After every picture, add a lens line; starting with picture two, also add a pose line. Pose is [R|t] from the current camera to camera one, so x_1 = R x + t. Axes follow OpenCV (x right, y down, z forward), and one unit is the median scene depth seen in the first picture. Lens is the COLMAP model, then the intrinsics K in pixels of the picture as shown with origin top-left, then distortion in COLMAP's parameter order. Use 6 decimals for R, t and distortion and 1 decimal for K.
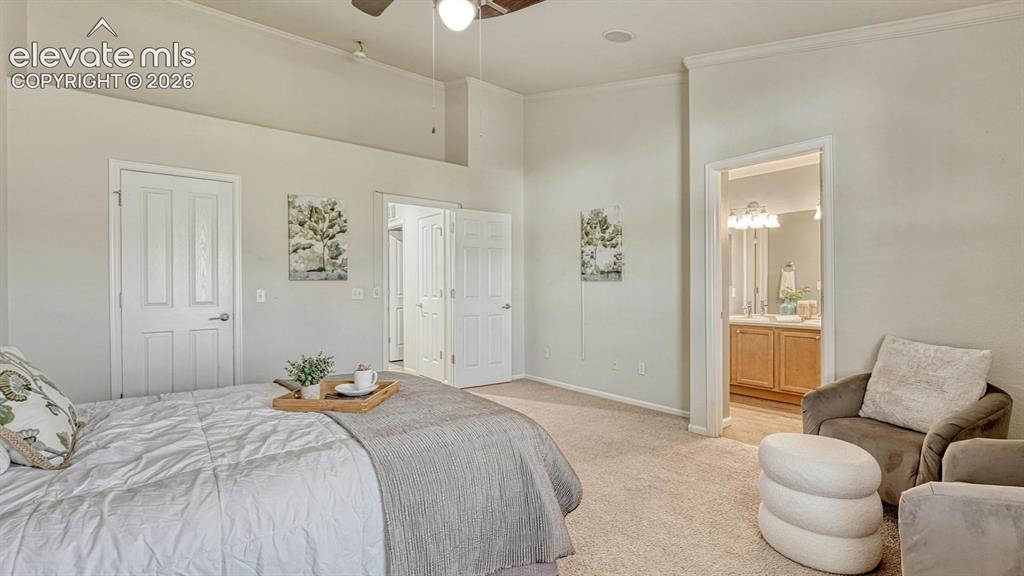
lens RADIAL K [[438.2, 0, 507.7], [0, 438.2, 290.4], [0, 0, 1]] dist [-0.000115, 0.000042]
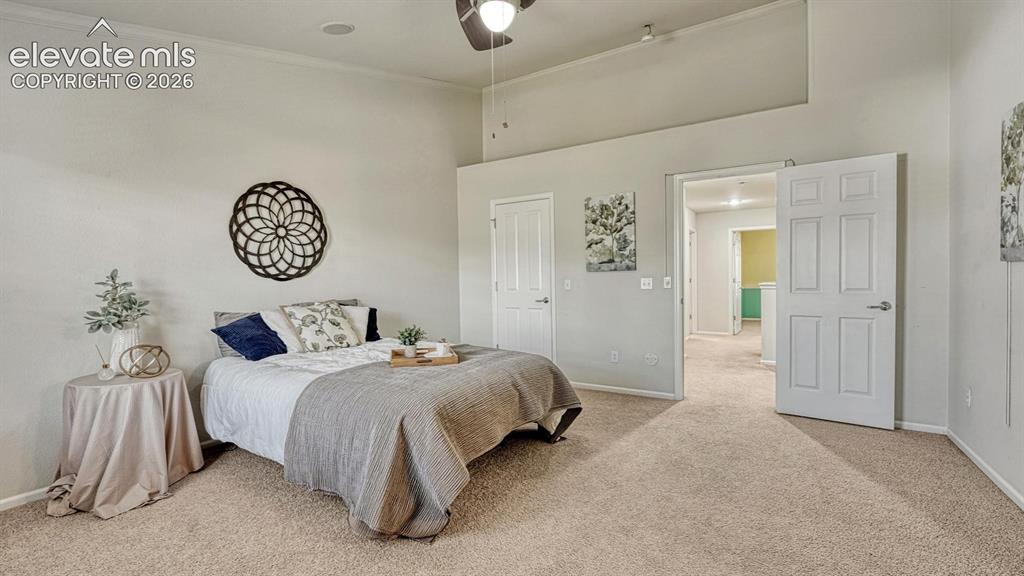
lens RADIAL K [[438.2, 0, 507.7], [0, 438.2, 290.4], [0, 0, 1]] dist [-0.000115, 0.000042]
pose [[0.342223, 0.024453, -0.939300, 0.508750], [0.005720, 0.999589, 0.028106, -0.007072], [0.939601, -0.014991, 0.341943, 0.383913]]
